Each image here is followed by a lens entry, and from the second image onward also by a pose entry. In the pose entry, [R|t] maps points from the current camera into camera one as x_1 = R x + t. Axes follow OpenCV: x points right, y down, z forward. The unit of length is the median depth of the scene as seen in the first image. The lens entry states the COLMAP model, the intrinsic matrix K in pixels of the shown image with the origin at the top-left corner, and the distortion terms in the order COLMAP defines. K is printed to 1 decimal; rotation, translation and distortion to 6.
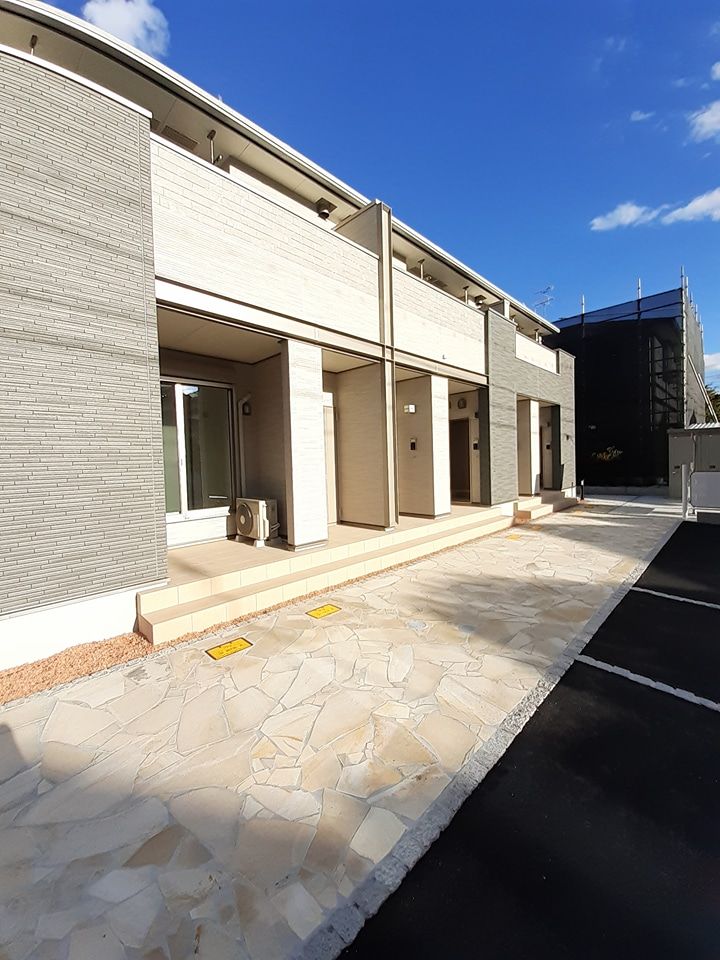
lens RADIAL K [[376.3, 0, 366.1], [0, 376.3, 475.4], [0, 0, 1]] dist [0.019891, -0.015774]
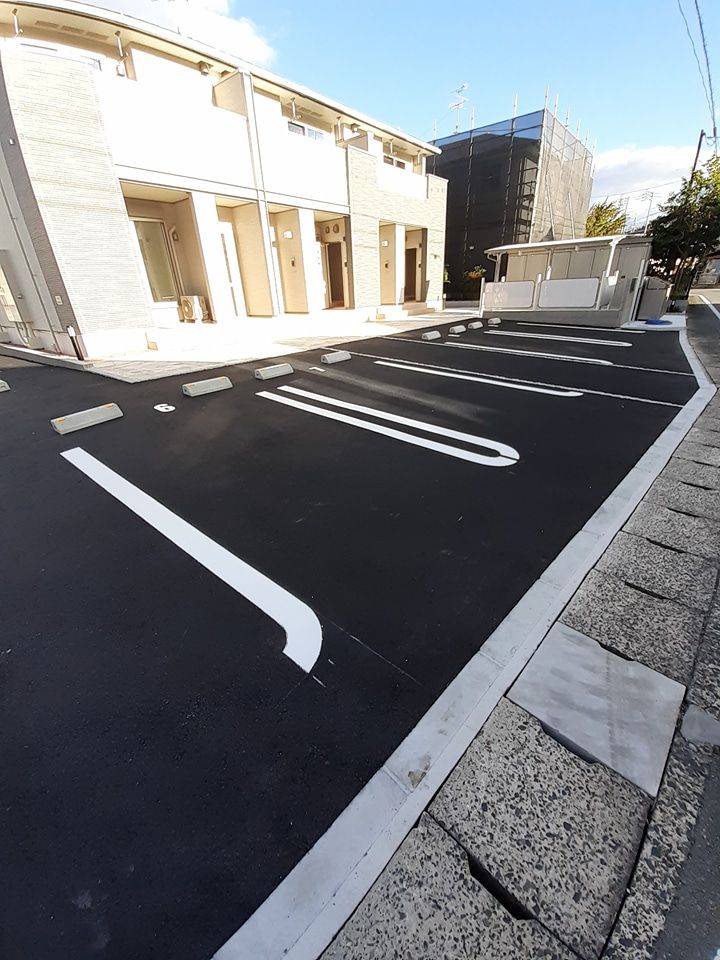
lens RADIAL K [[376.3, 0, 366.1], [0, 376.3, 475.4], [0, 0, 1]] dist [0.019891, -0.015774]
pose [[0.995414, -0.046747, 0.083465, 0.250860], [0.008445, 0.912010, 0.410081, 0.080256], [-0.095291, -0.407496, 0.908222, -0.774301]]
